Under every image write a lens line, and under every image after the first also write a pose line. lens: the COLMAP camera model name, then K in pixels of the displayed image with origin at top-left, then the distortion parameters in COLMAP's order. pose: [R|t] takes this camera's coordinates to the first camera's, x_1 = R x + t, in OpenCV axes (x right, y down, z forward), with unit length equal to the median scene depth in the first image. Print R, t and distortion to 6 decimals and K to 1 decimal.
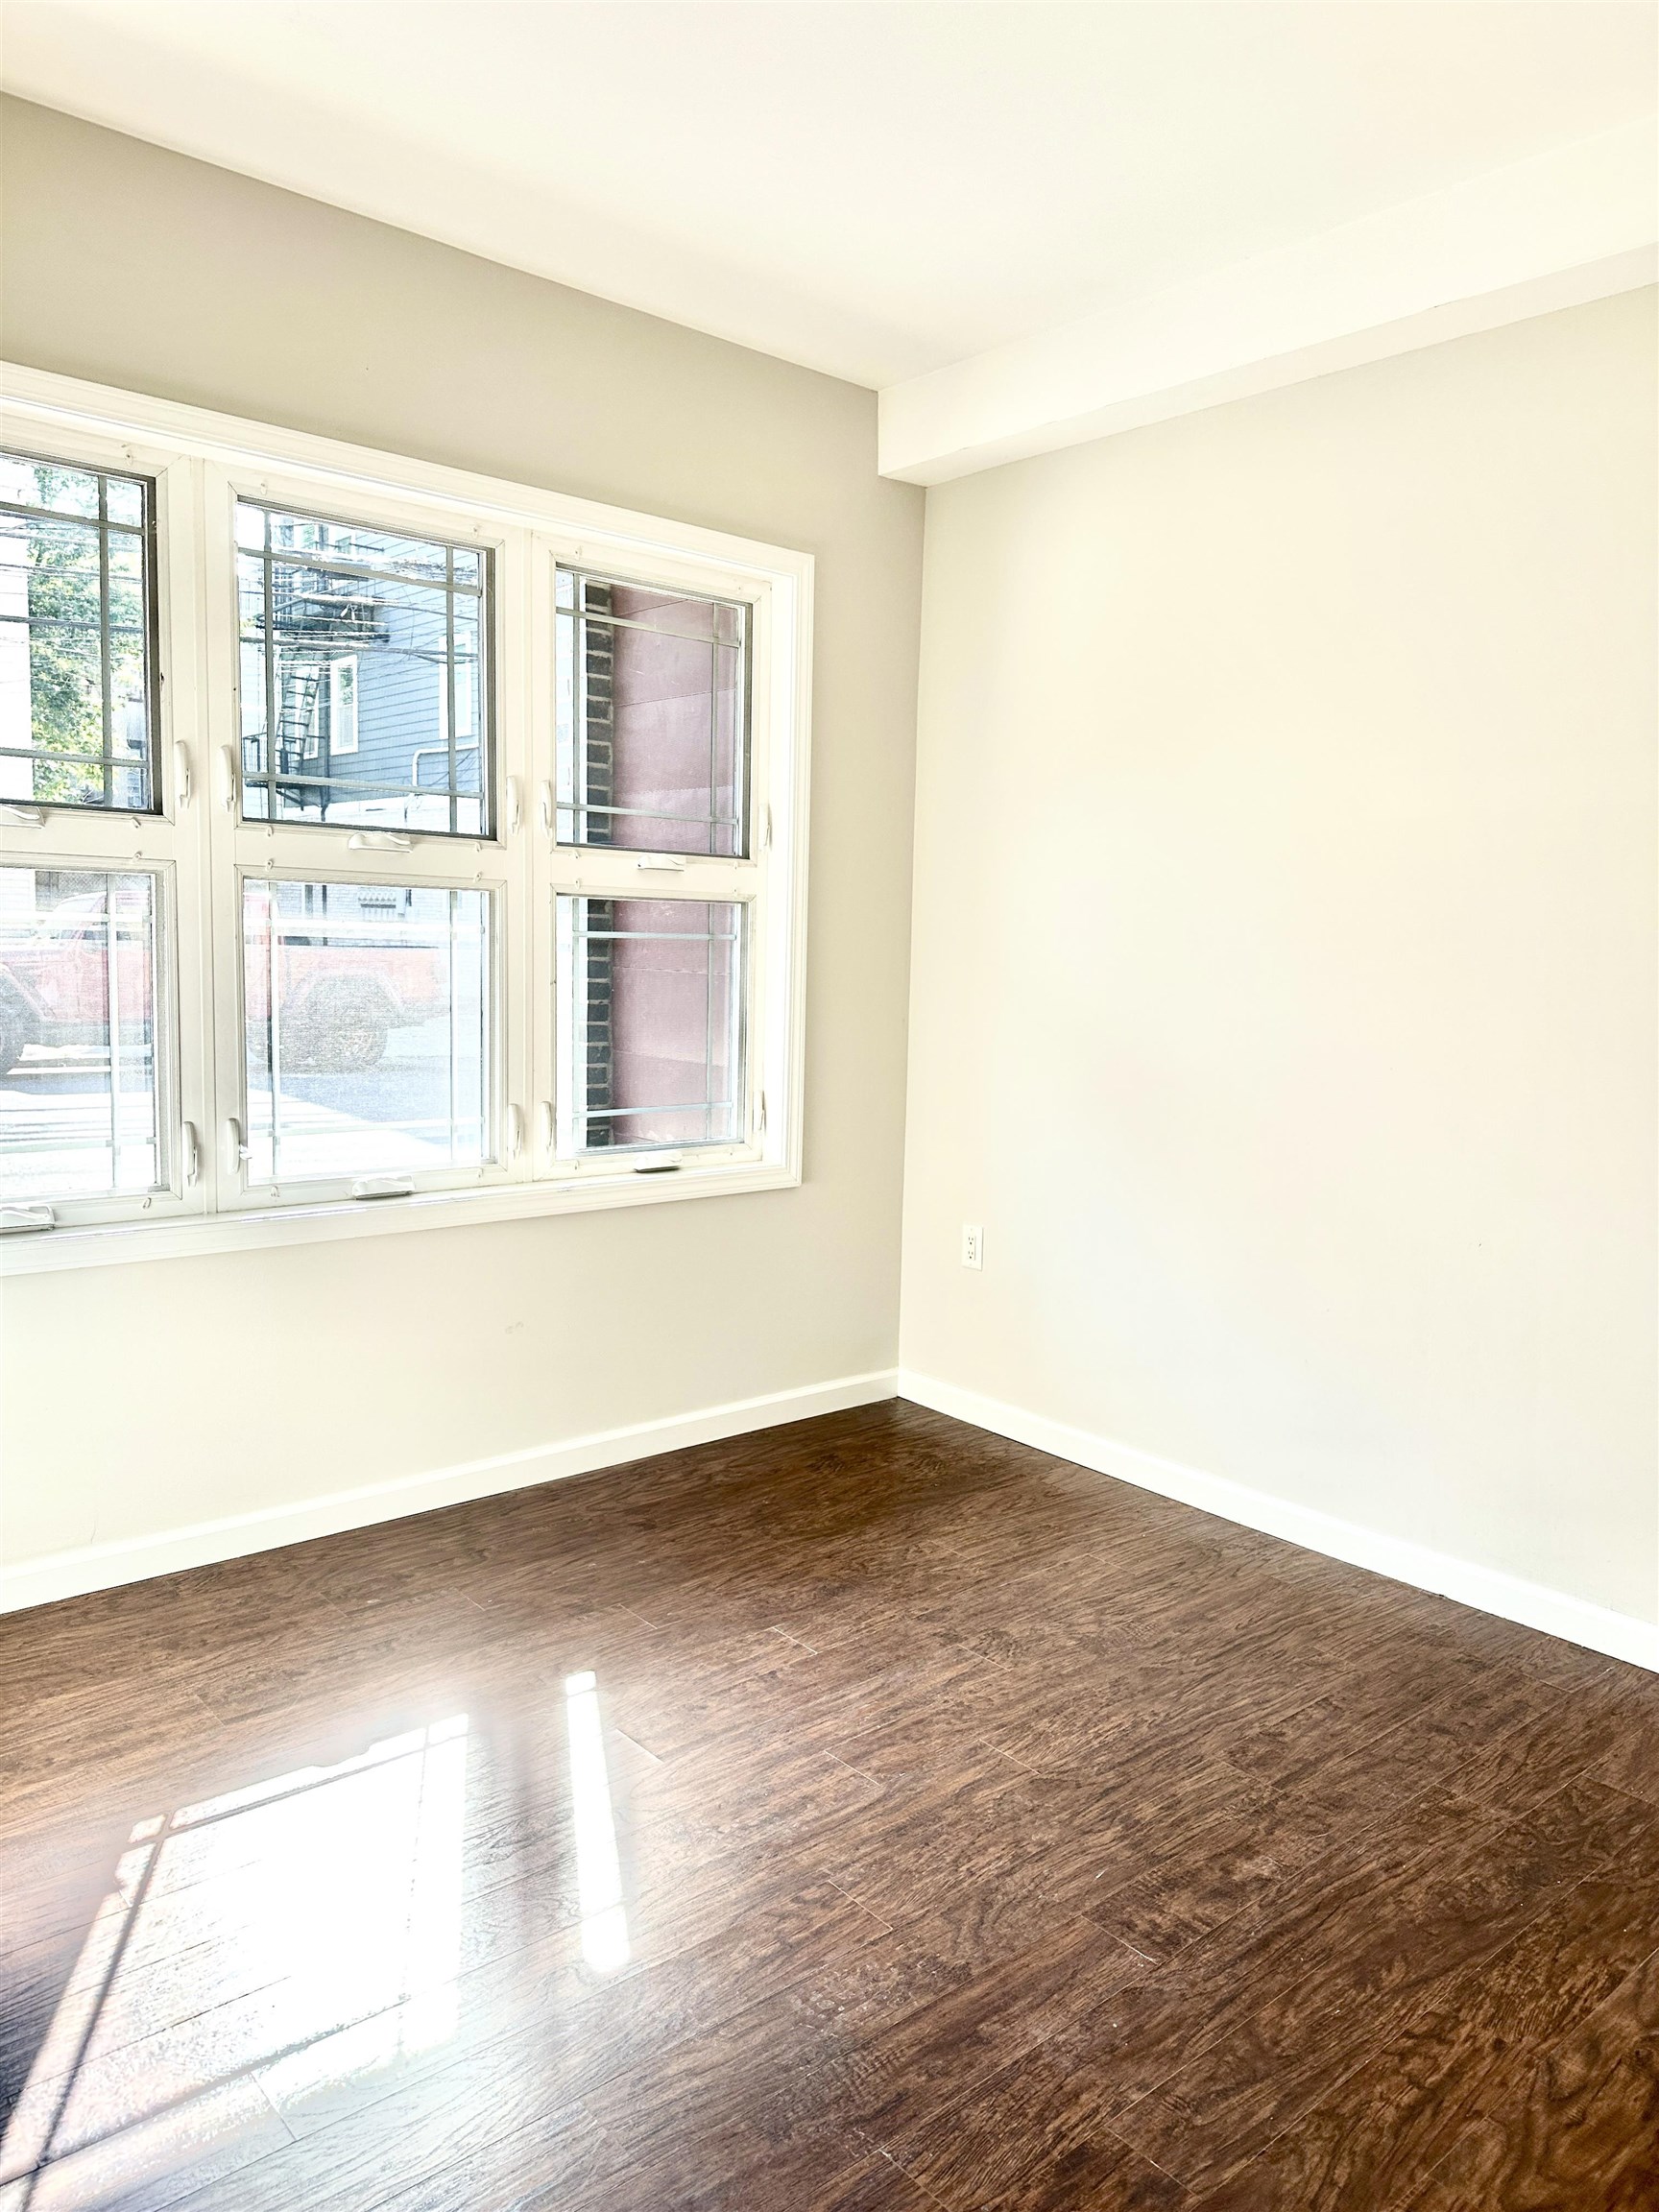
lens RADIAL K [[1542.0, 0, 825.5], [0, 1542.0, 1101.2], [0, 0, 1]] dist [0.033553, -0.041889]
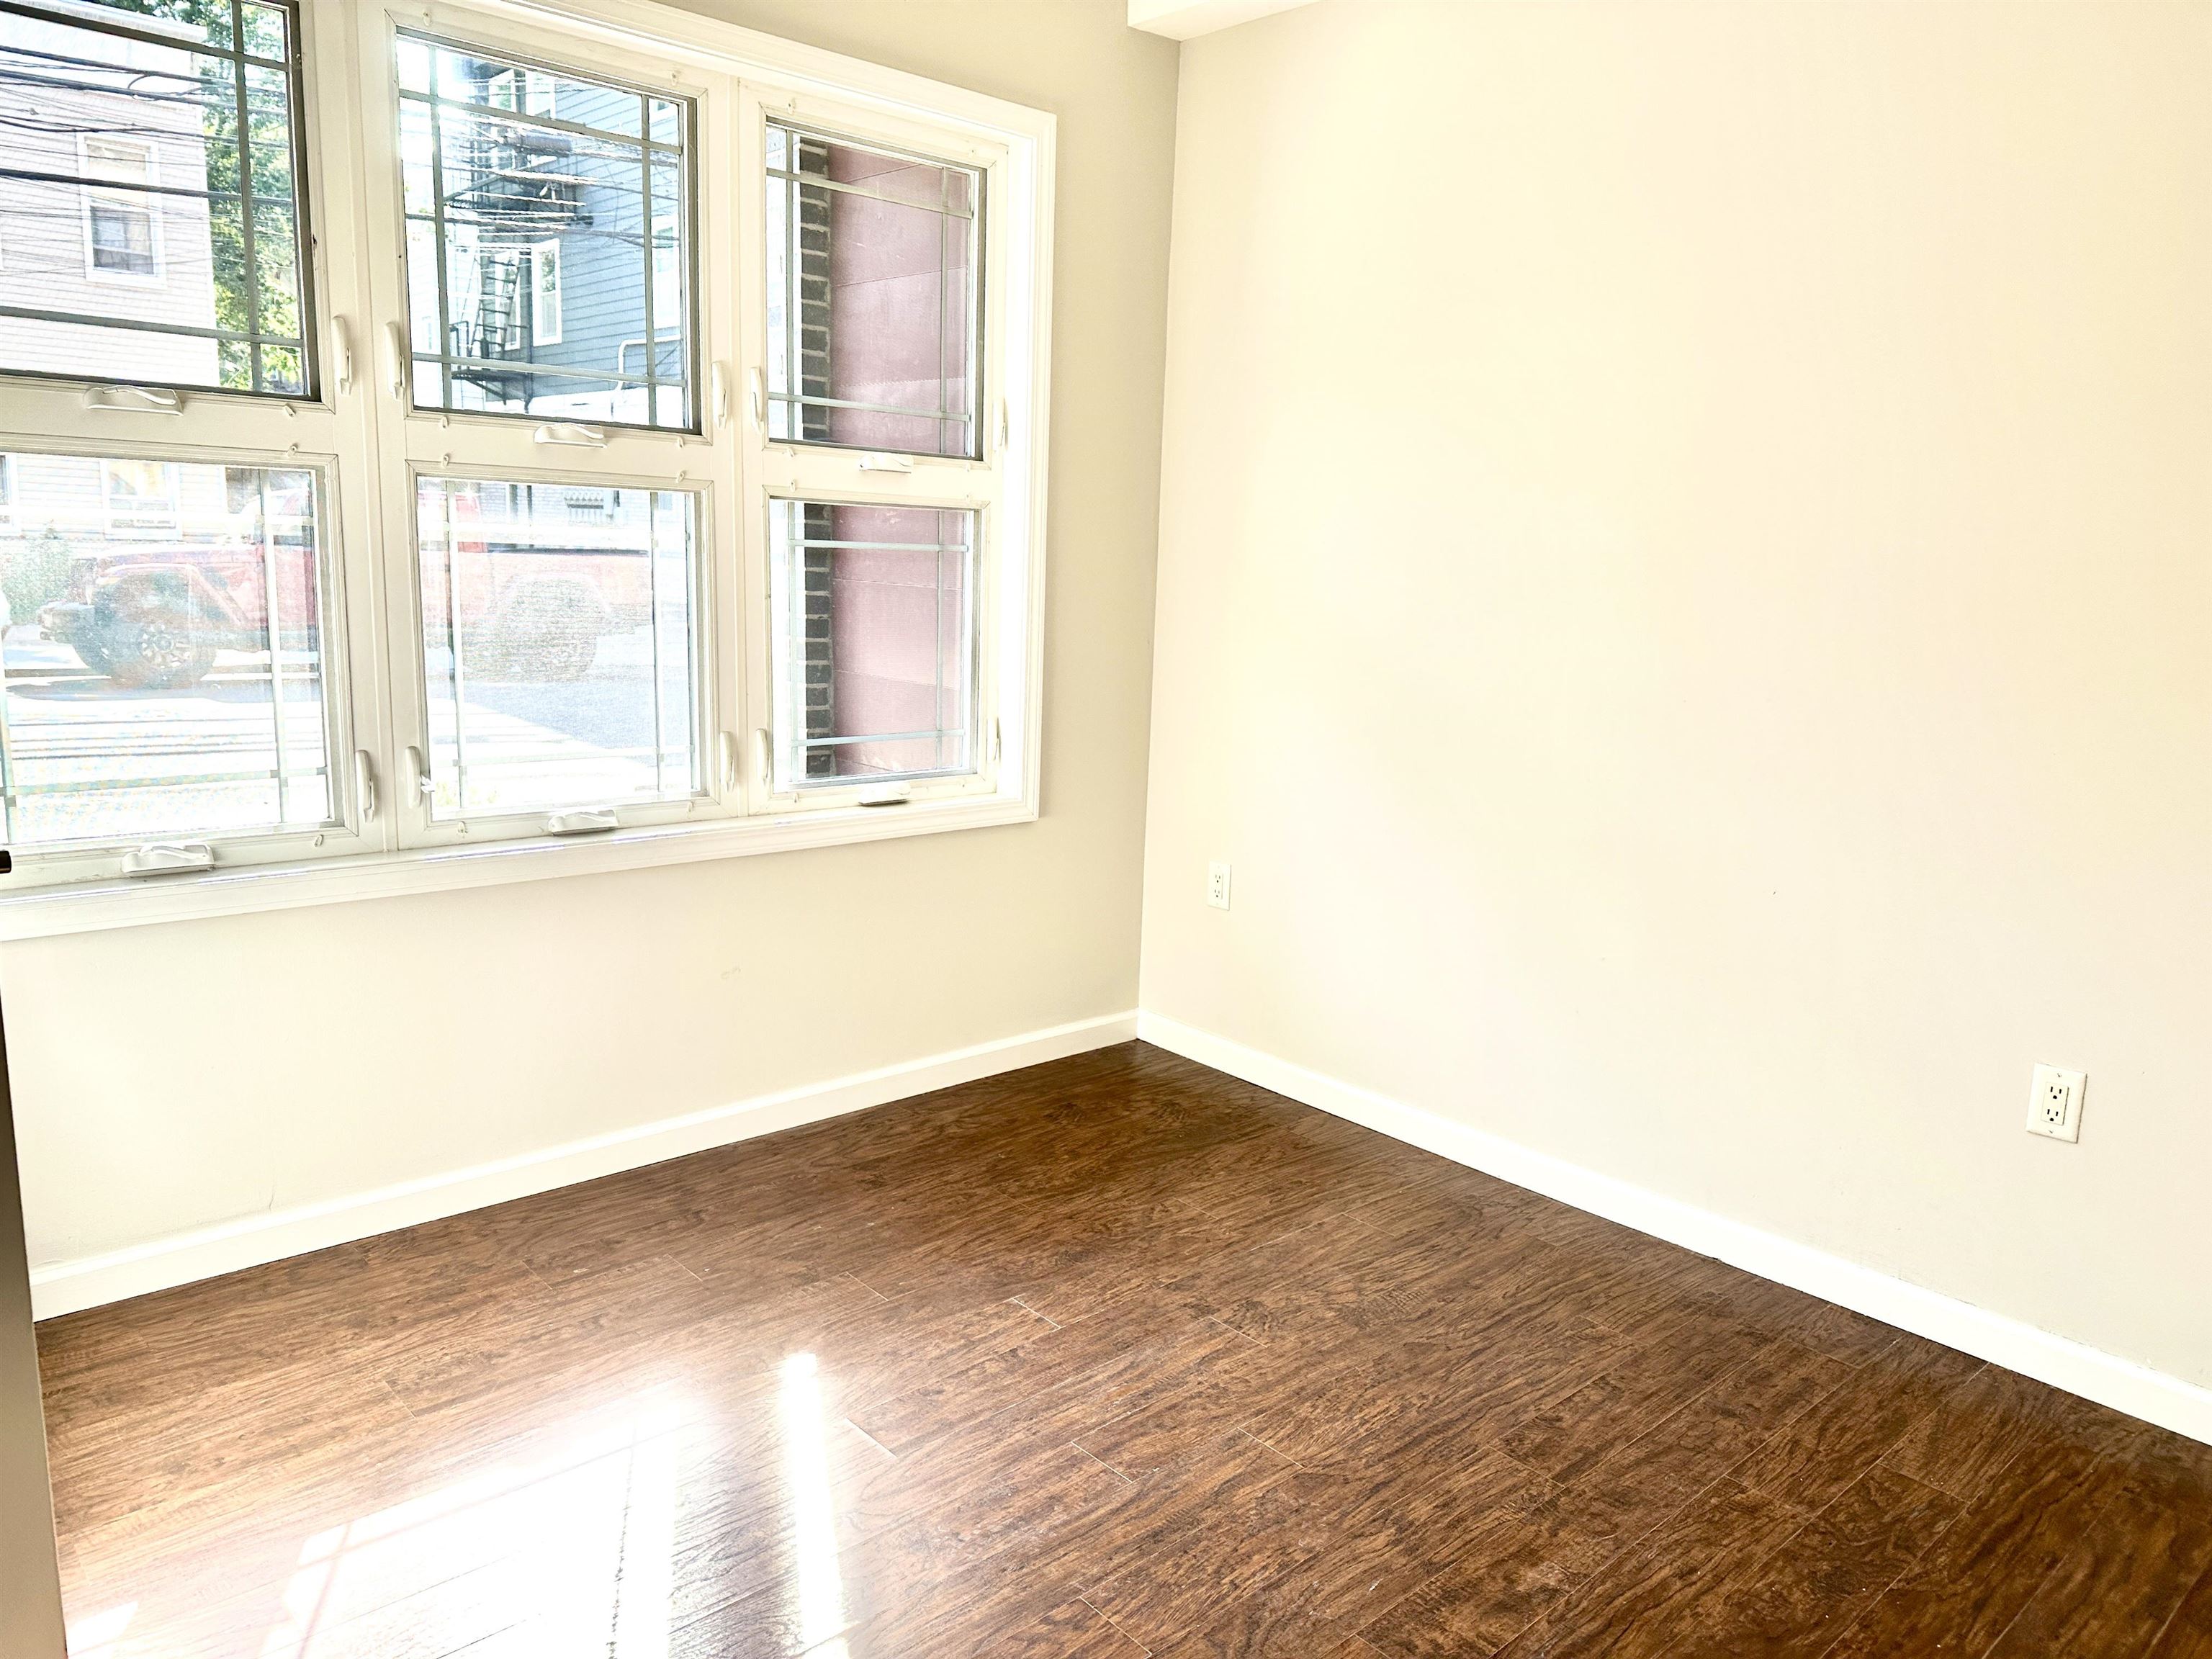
lens RADIAL K [[1542.0, 0, 1089.2], [0, 1542.0, 849.8], [0, 0, 1]] dist [0.033553, -0.041889]
pose [[0.999599, 0.005272, 0.027834, -0.016942], [-0.007730, 0.996006, 0.088953, -0.014919], [-0.027254, -0.089133, 0.995647, 0.105788]]
